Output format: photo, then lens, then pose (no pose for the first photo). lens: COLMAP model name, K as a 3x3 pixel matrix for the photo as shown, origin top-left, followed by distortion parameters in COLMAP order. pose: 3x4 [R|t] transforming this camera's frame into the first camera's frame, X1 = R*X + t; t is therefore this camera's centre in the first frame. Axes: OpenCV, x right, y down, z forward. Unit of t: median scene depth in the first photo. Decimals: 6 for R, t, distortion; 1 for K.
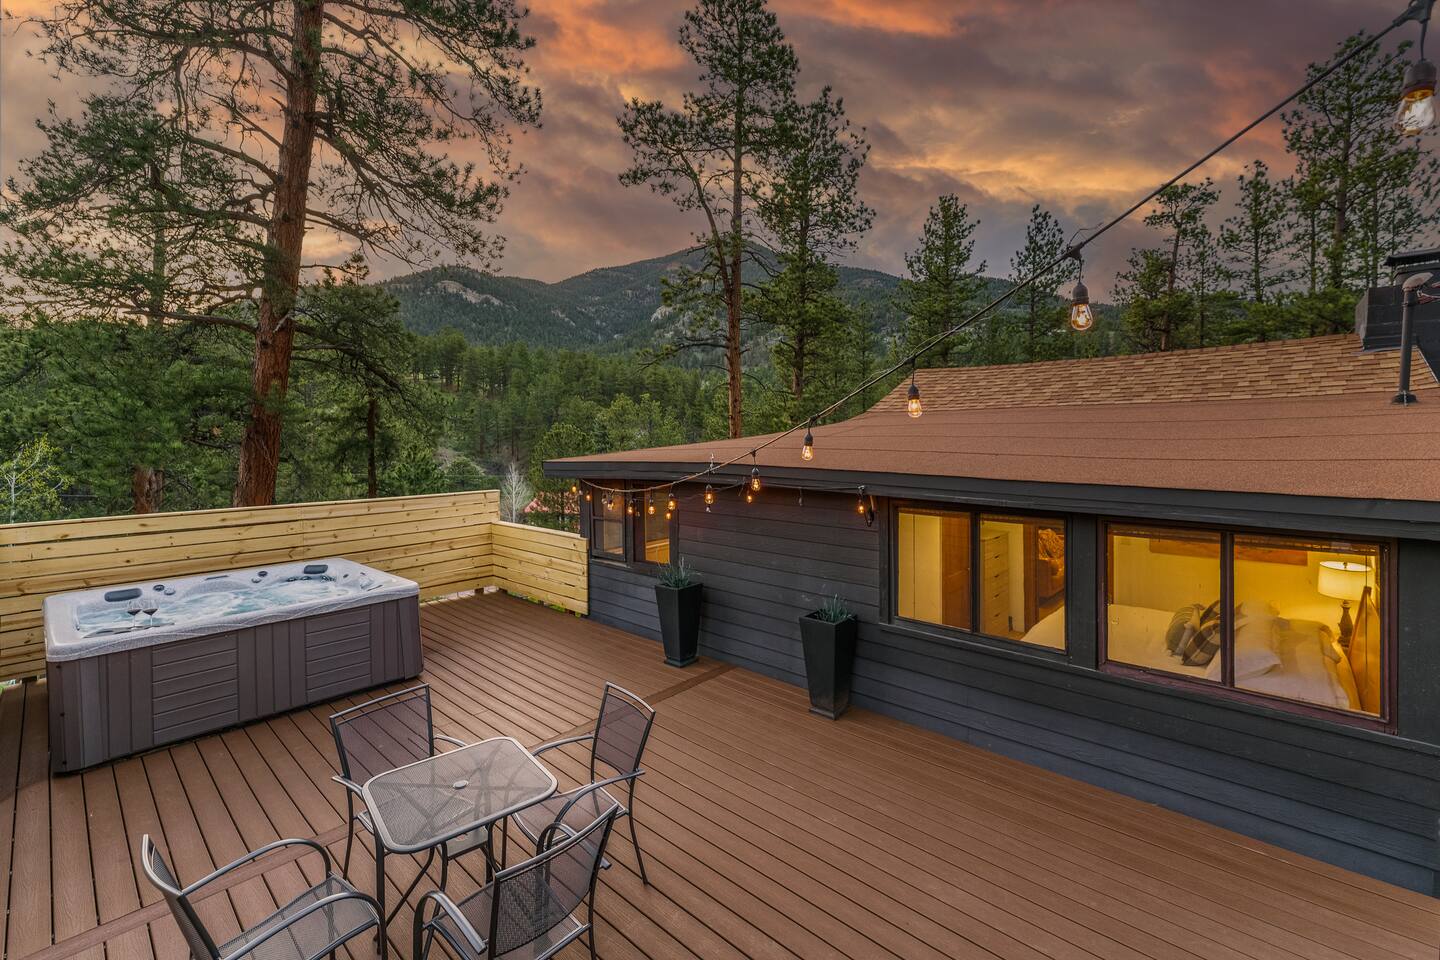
lens RADIAL K [[622.3, 0, 755.8], [0, 622.3, 438.0], [0, 0, 1]] dist [-0.000800, 0.000260]
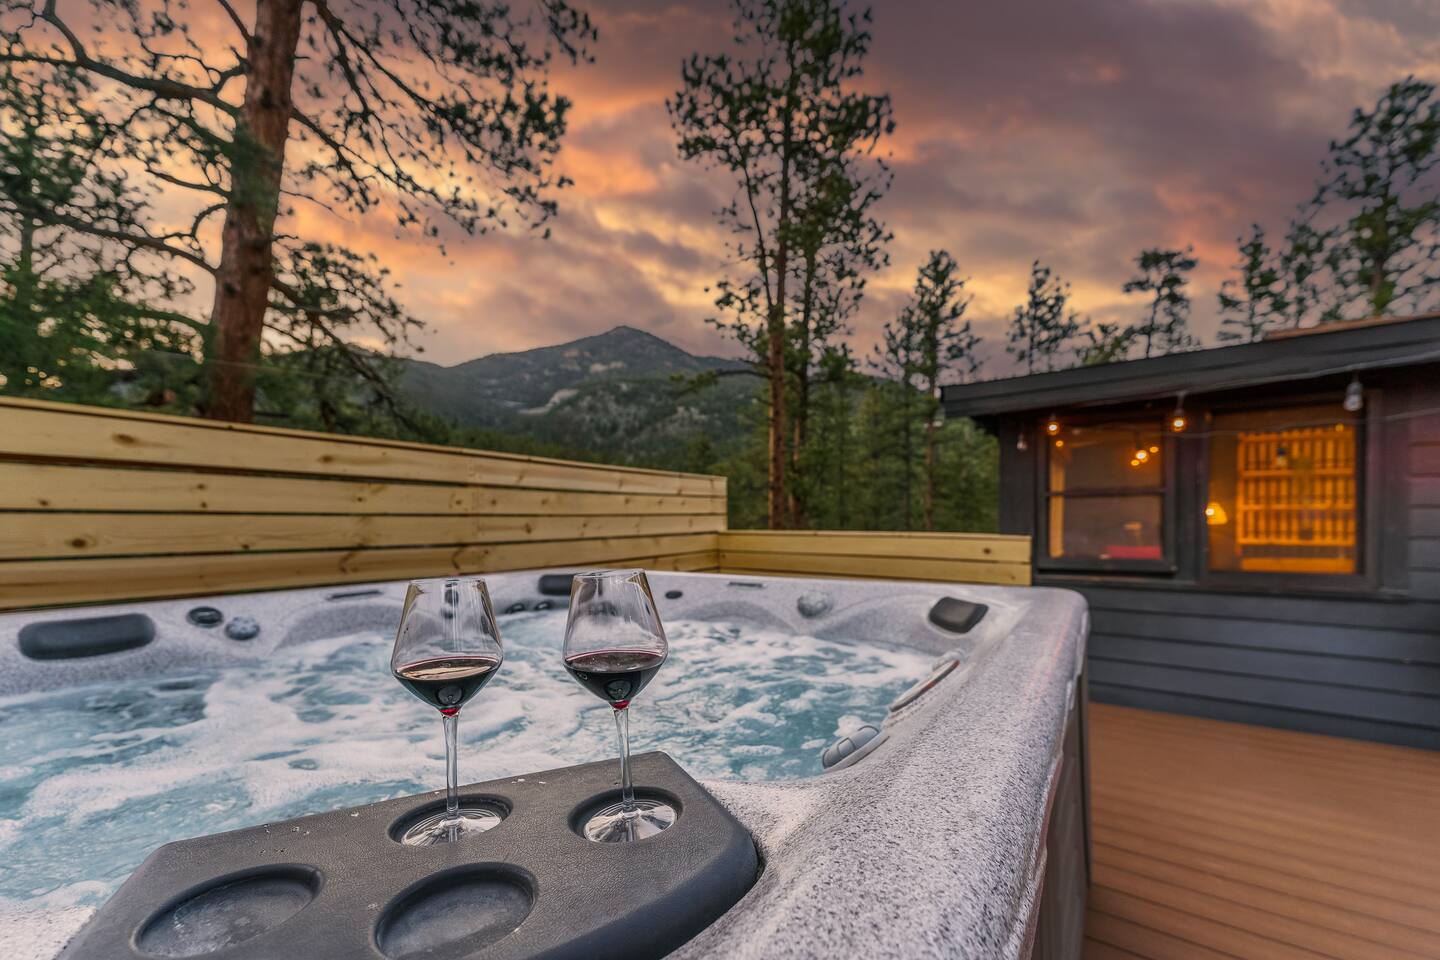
lens RADIAL K [[589.9, 0, 719.9], [0, 589.9, 525.7], [0, 0, 1]] dist [-0.008495, 0.000595]
pose [[0.992856, 0.004189, 0.119243, -0.210979], [-0.005133, 0.999958, 0.007616, 0.054626], [-0.119206, -0.008174, 0.992836, 0.194503]]
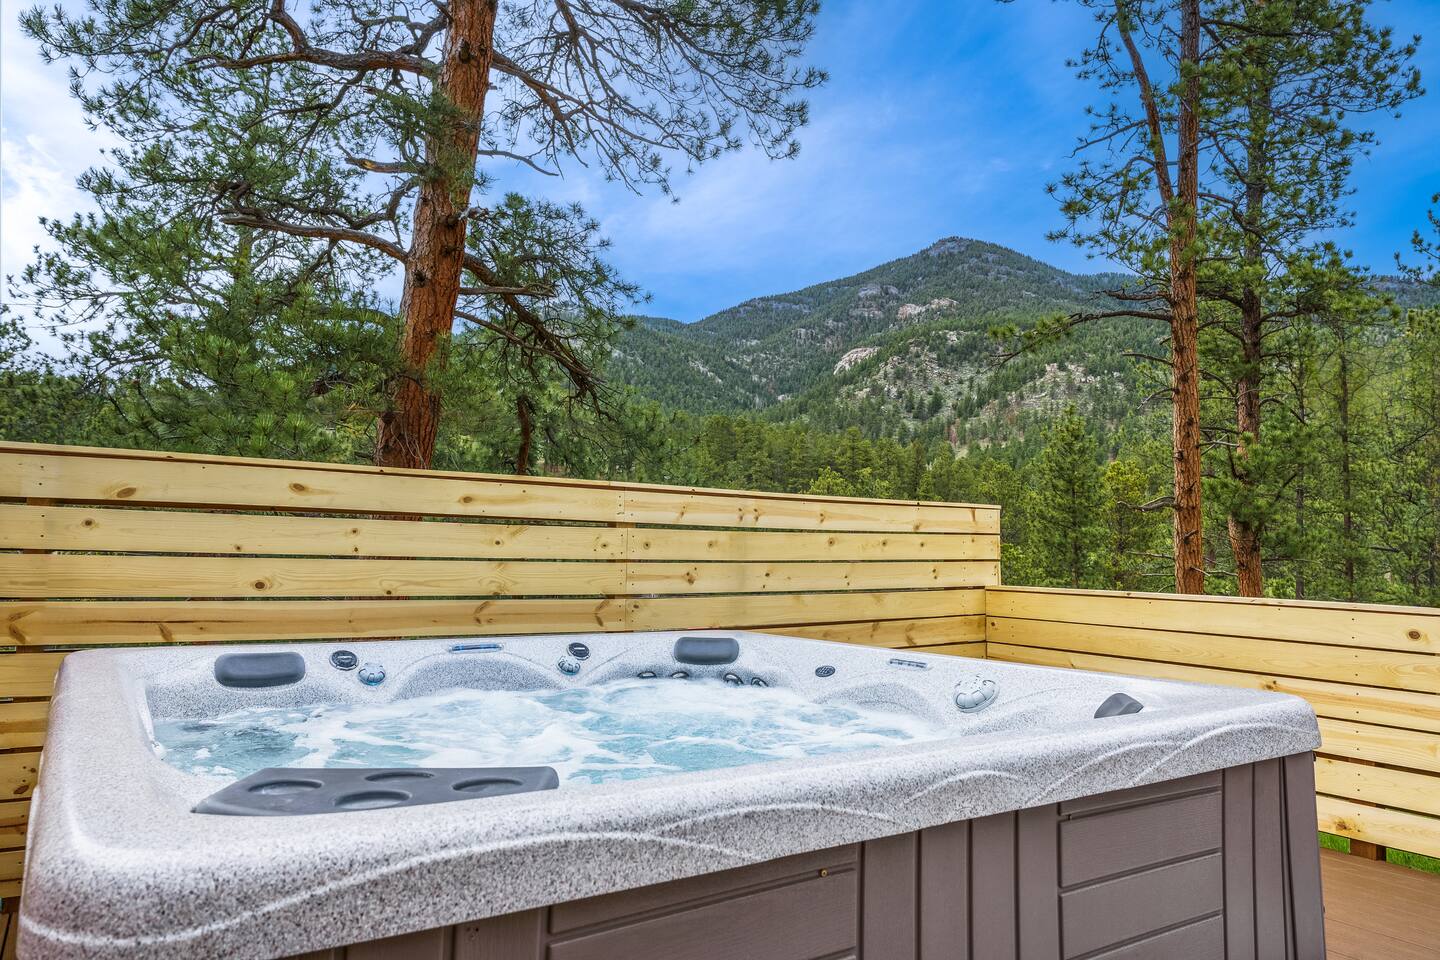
lens RADIAL K [[966.6, 0, 717.3], [0, 966.6, 475.4], [0, 0, 1]] dist [-0.007196, -0.005166]
pose [[0.960549, 0.000325, -0.278110, -0.180222], [-0.023122, 0.996631, -0.078694, 0.051138], [0.277147, 0.082020, 0.957320, 0.161094]]
